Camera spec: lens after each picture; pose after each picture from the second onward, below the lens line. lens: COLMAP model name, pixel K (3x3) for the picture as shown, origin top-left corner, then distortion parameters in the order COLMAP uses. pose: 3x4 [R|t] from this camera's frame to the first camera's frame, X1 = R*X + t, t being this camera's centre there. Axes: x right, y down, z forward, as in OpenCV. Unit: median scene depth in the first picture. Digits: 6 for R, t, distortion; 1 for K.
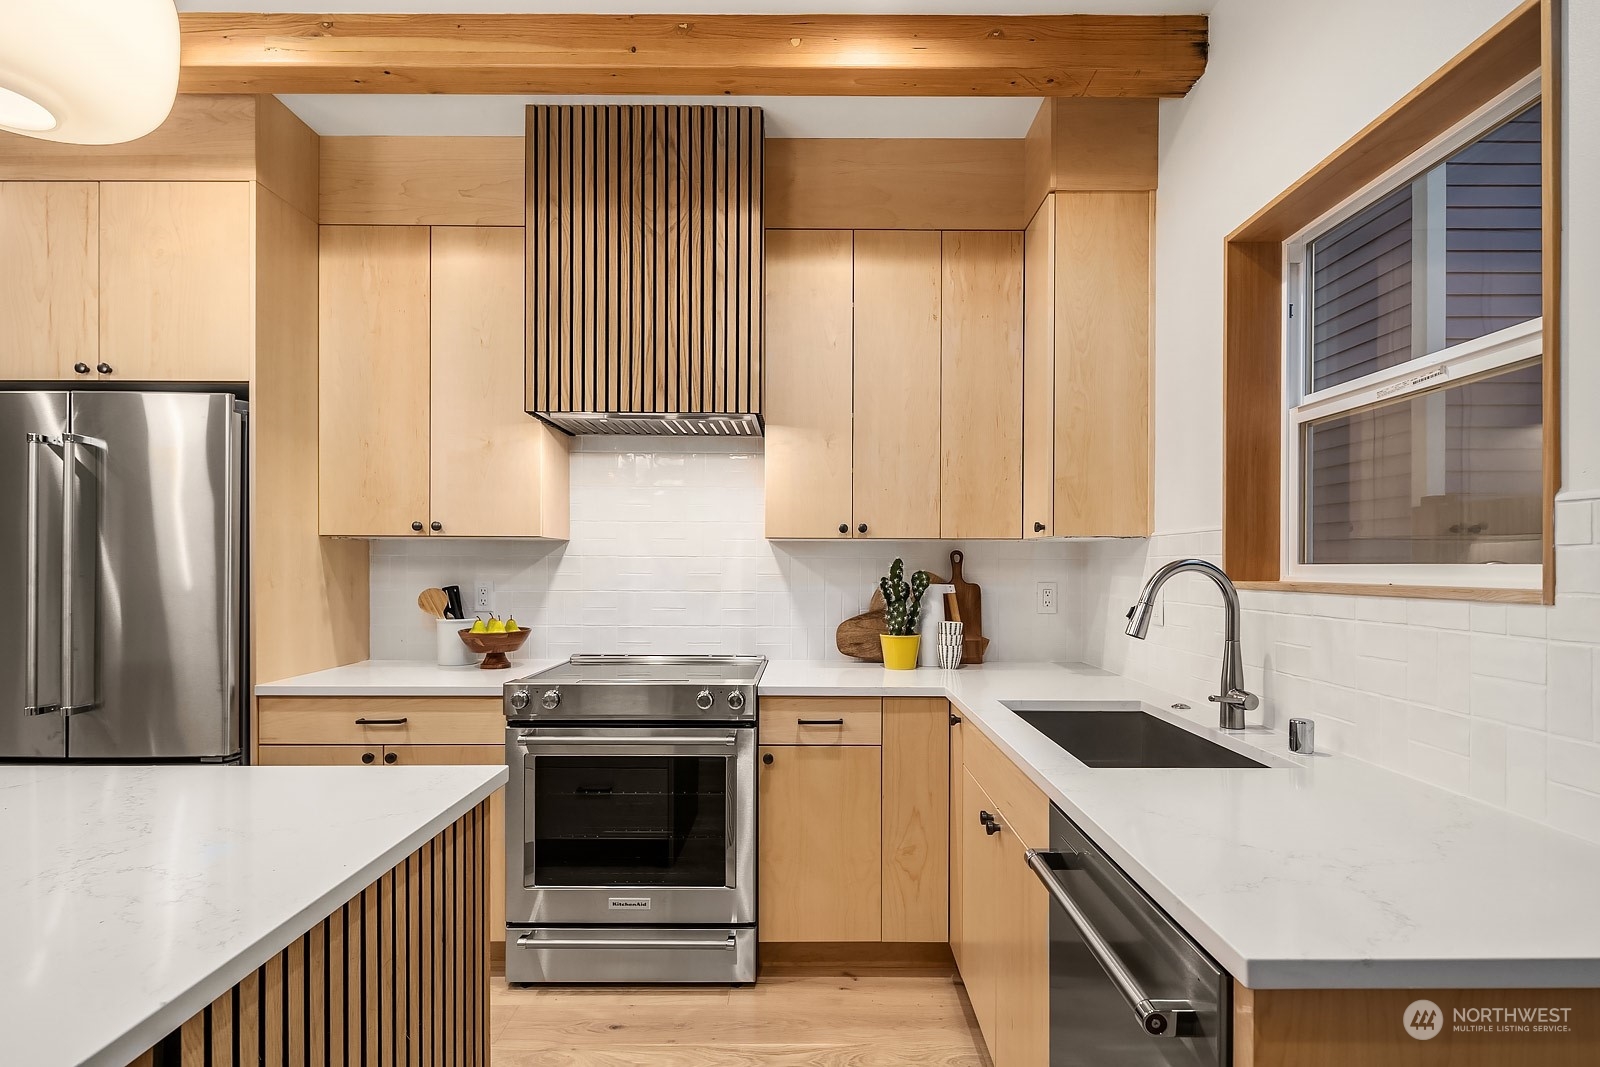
lens RADIAL K [[809.1, 0, 802.4], [0, 809.1, 565.8], [0, 0, 1]] dist [0.000508, 0.000313]
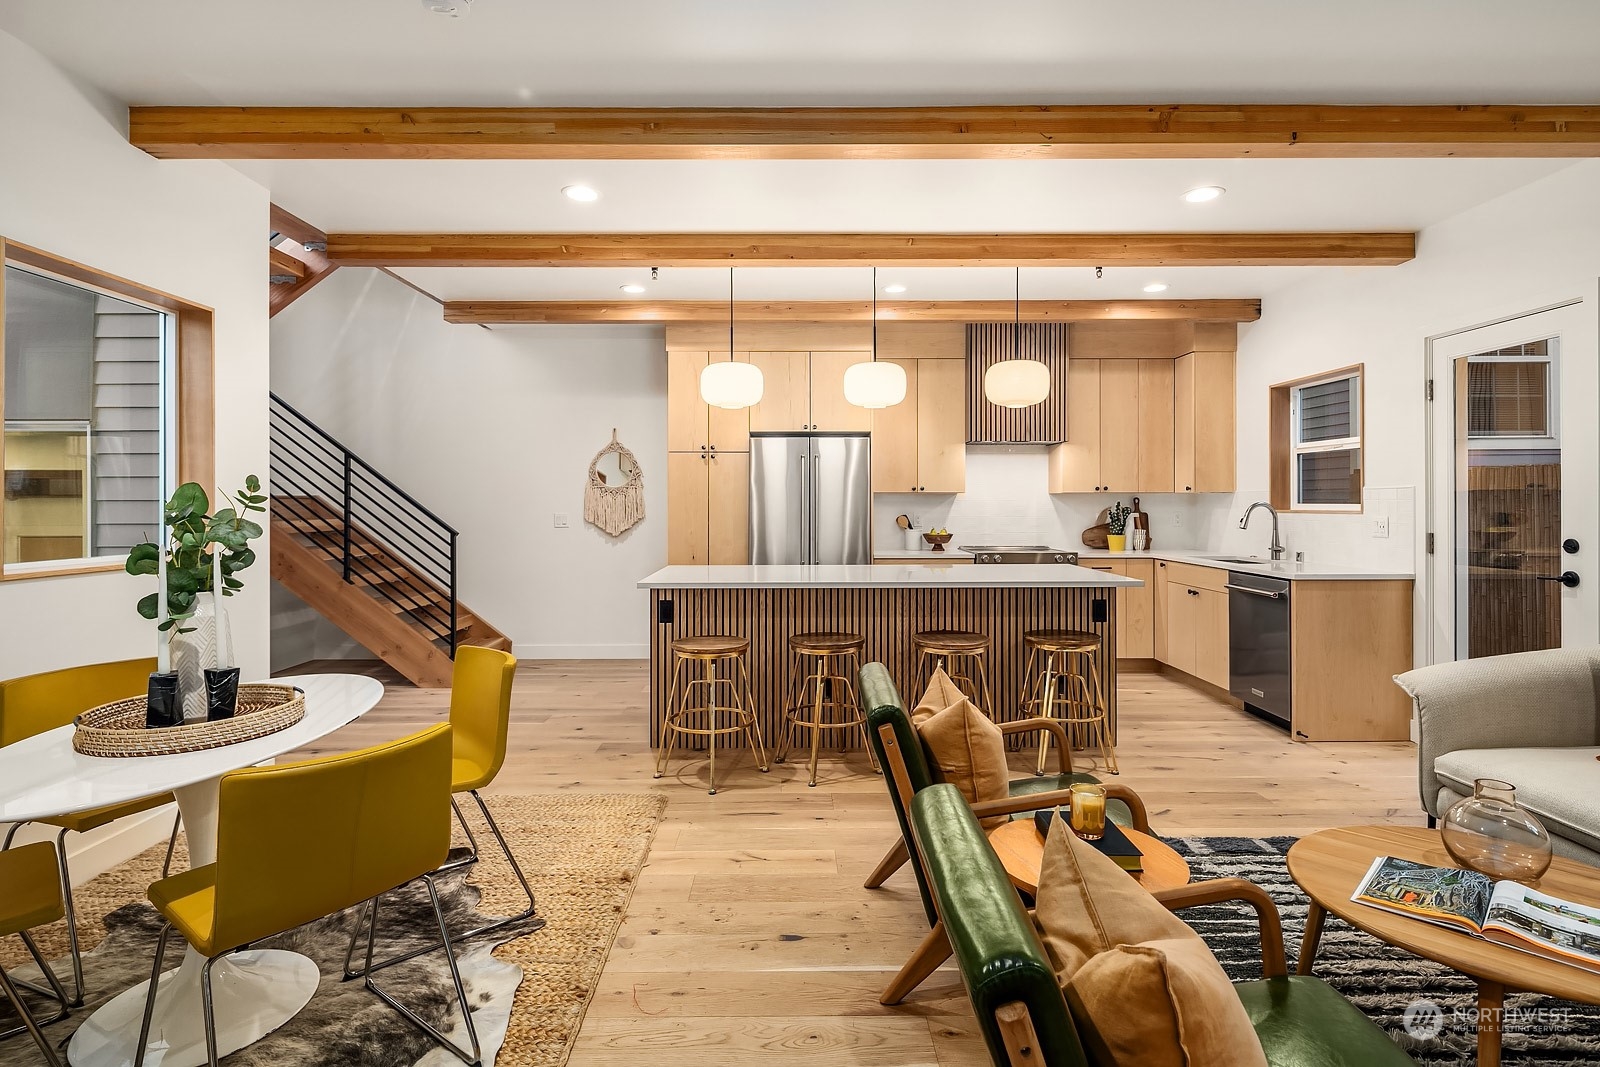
lens RADIAL K [[799.6, 0, 781.2], [0, 799.6, 496.0], [0, 0, 1]] dist [0.005105, -0.002278]
pose [[0.999941, -0.003080, -0.010439, -0.937702], [0.002975, 0.999944, -0.010114, -0.004867], [0.010469, 0.010082, 0.999894, -1.466909]]
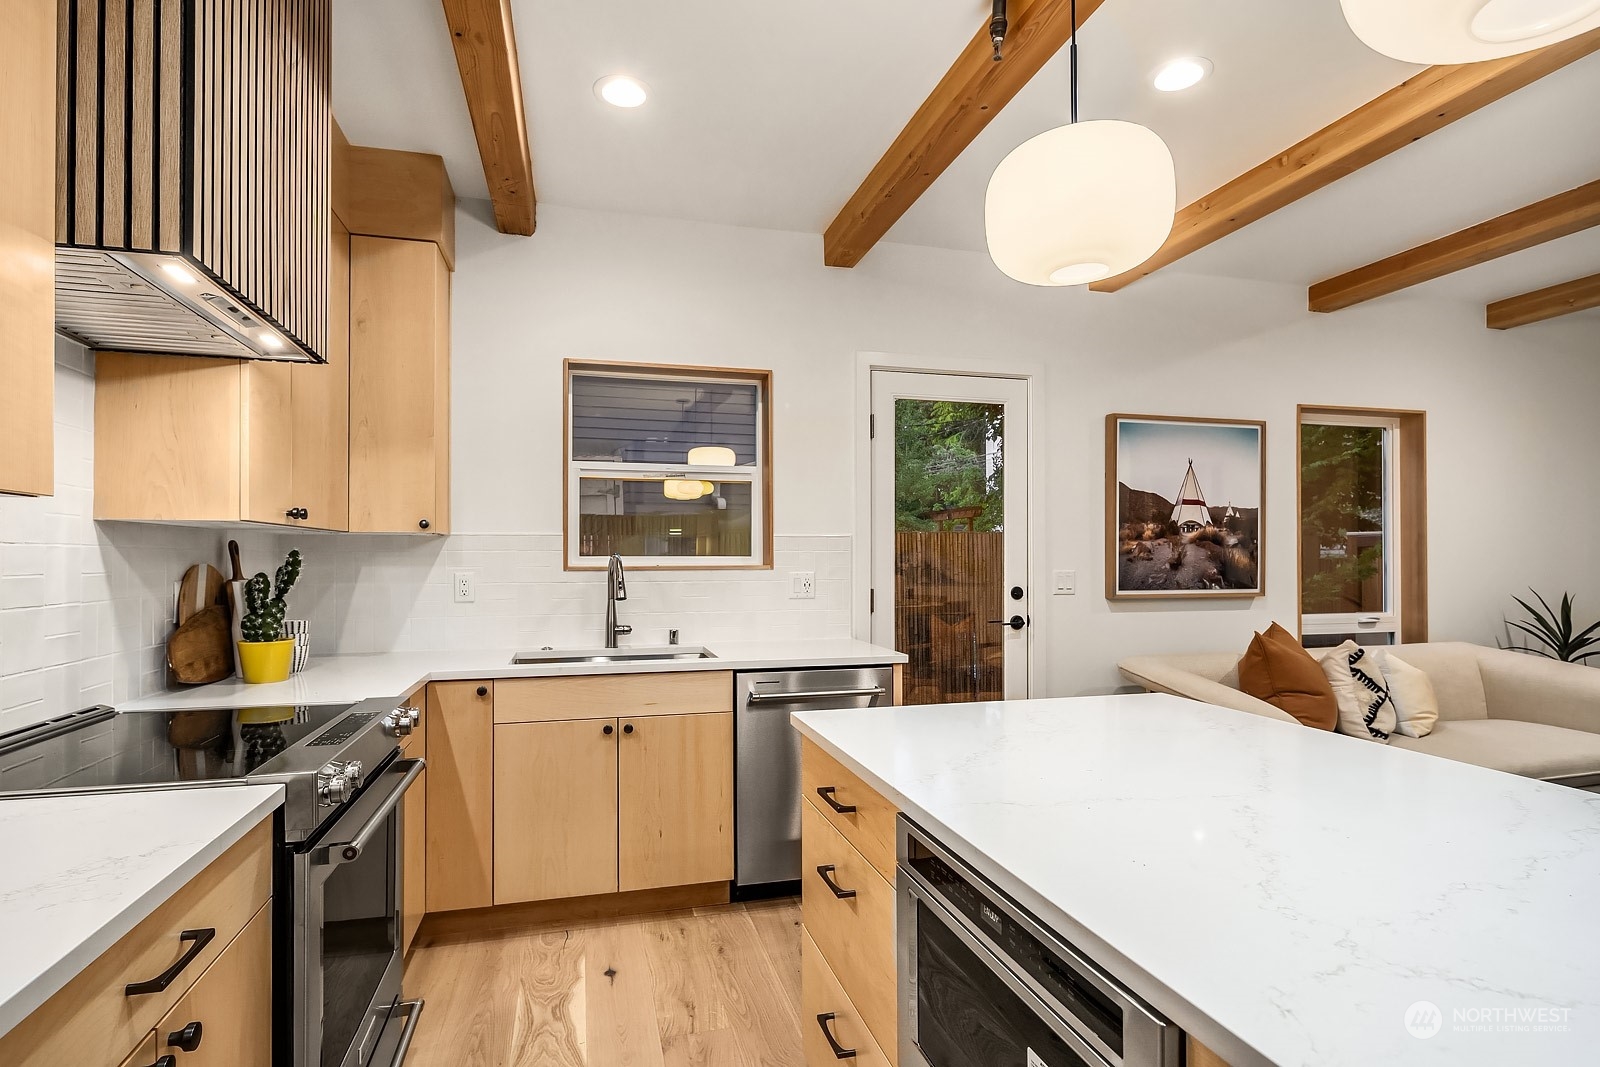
lens RADIAL K [[799.6, 0, 802.1], [0, 799.6, 549.4], [0, 0, 1]] dist [0.005105, -0.002278]
pose [[-0.258219, 0.005580, 0.966070, -0.982529], [0.001721, 0.999984, -0.005316, -0.005449], [-0.966085, 0.000290, -0.258225, 0.804610]]
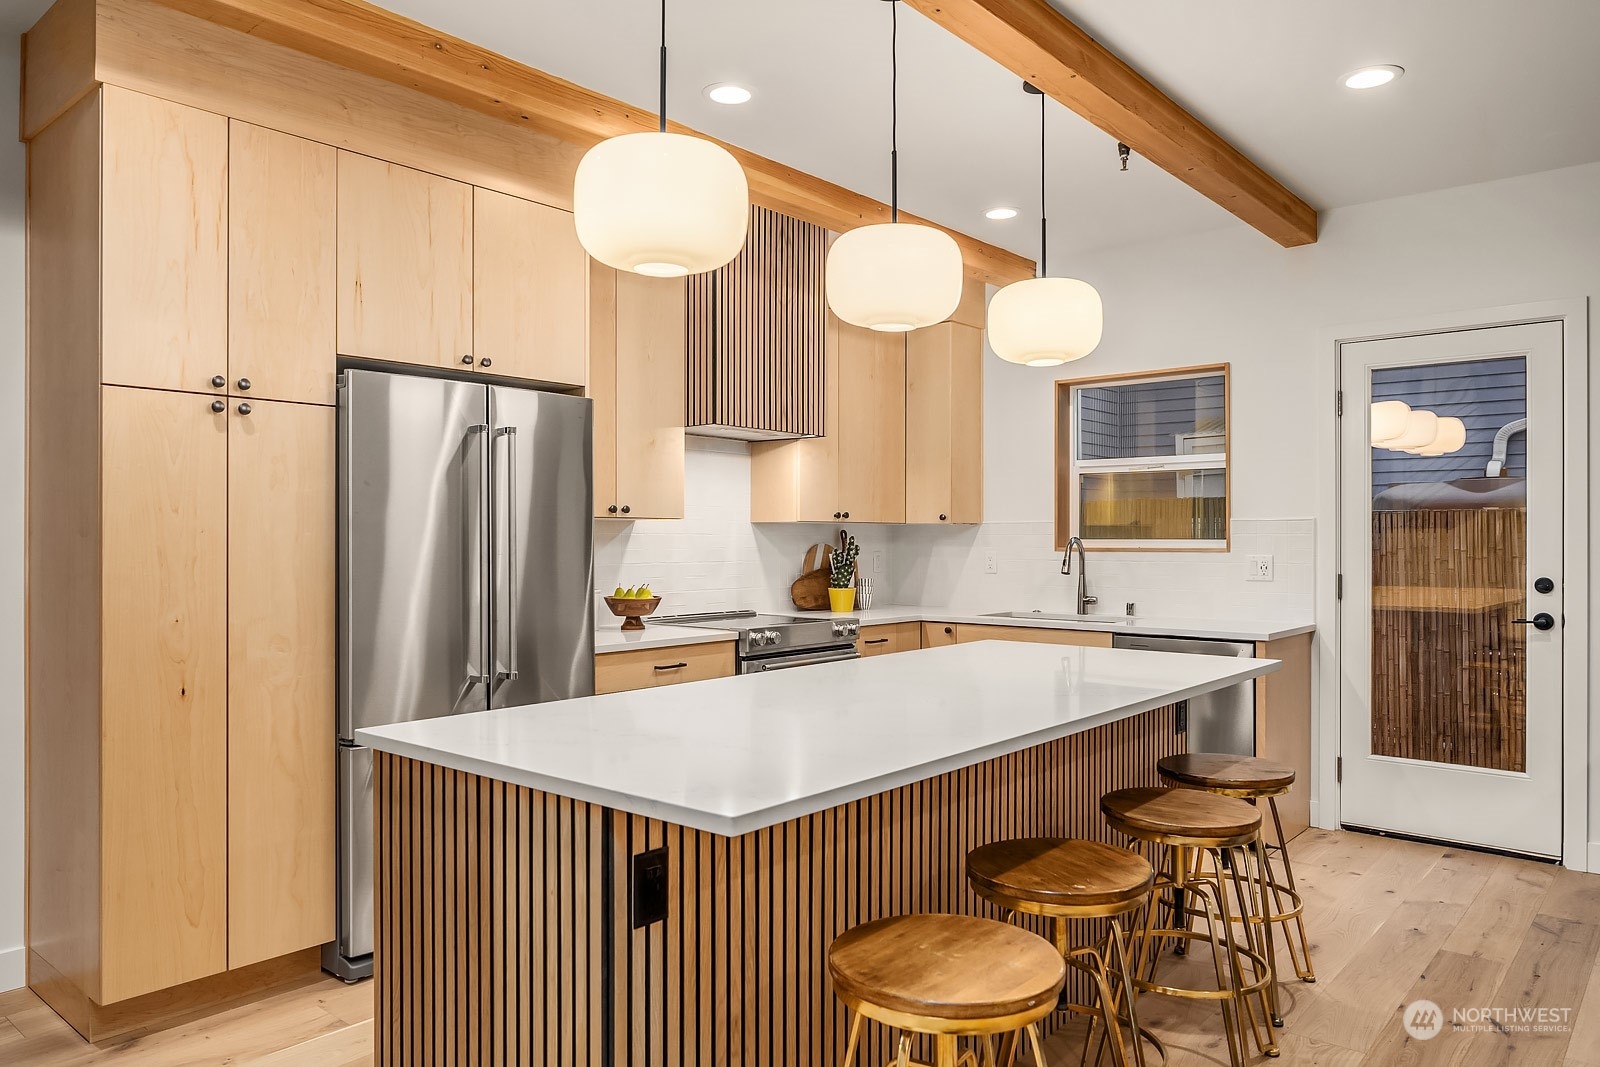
lens RADIAL K [[1110.8, 0, 794.1], [0, 1110.8, 536.0], [0, 0, 1]] dist [-0.005210, 0.002115]
pose [[0.655237, -0.000594, 0.755423, -1.709962], [0.002998, 0.999994, -0.001813, -0.006892], [-0.755417, 0.003453, 0.655235, -0.284278]]
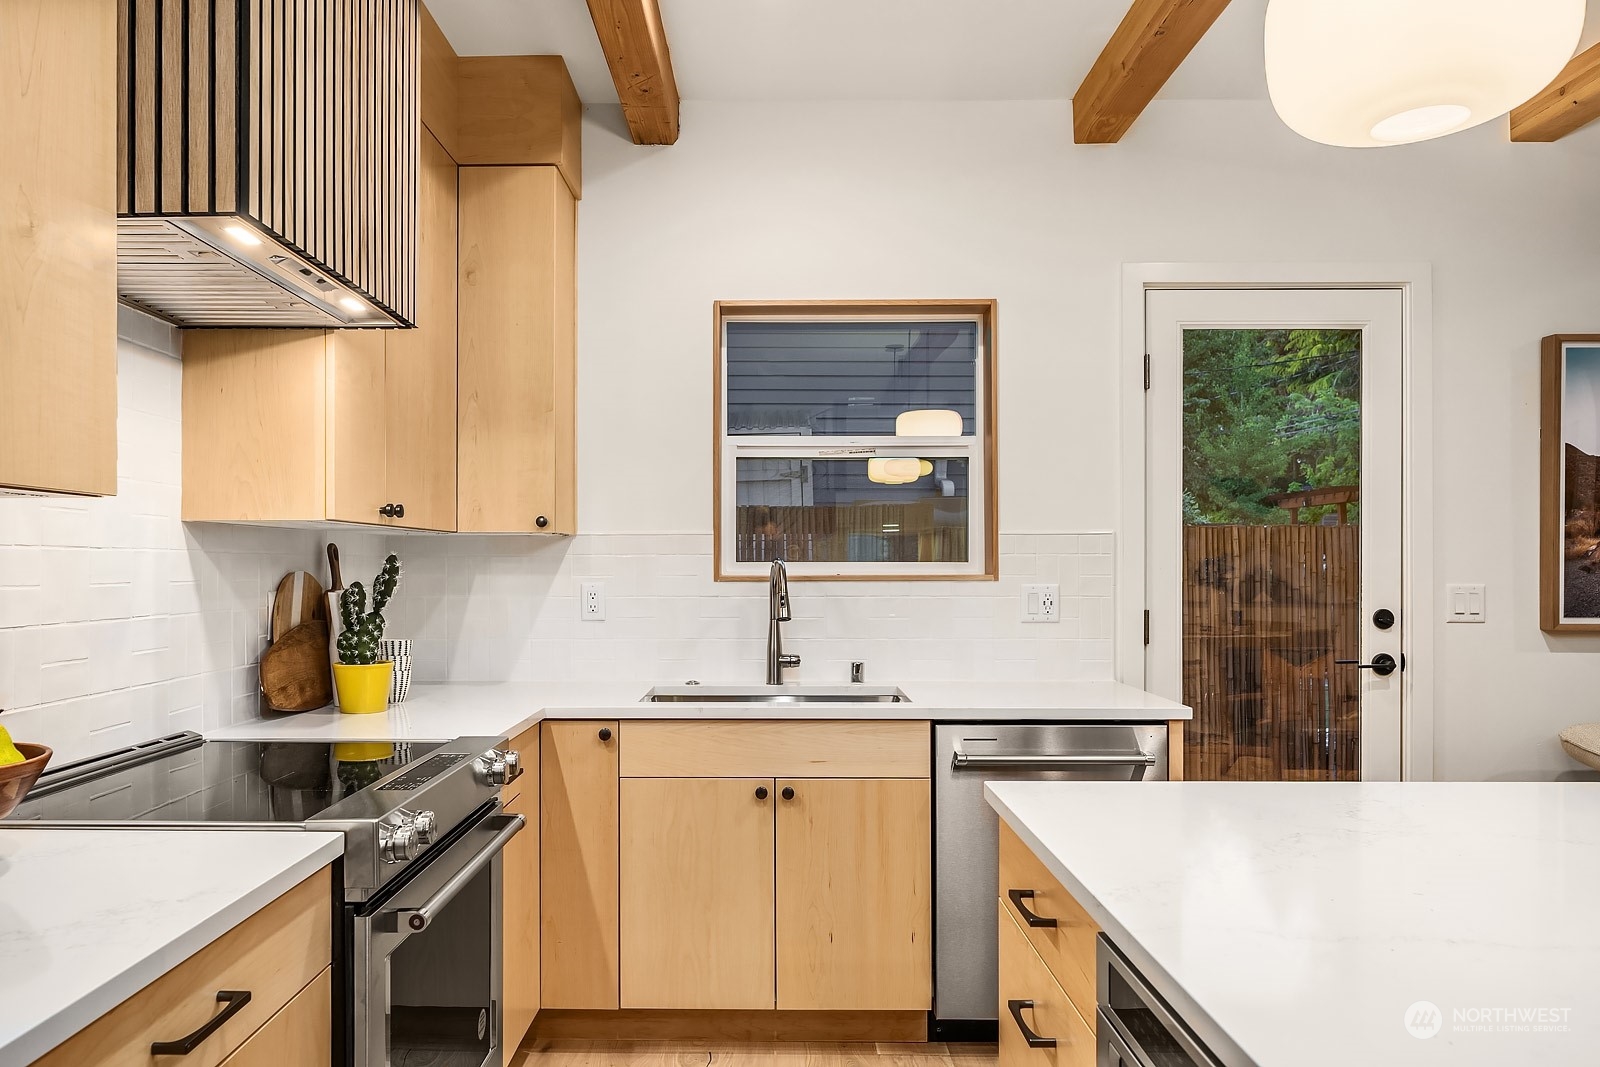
lens RADIAL K [[1110.8, 0, 776.4], [0, 1110.8, 559.6], [0, 0, 1]] dist [-0.005210, 0.002115]
pose [[0.011580, -0.000887, 0.999933, -0.997376], [0.002234, 0.999997, 0.000861, -0.005949], [-0.999930, 0.002224, 0.011582, 0.747923]]
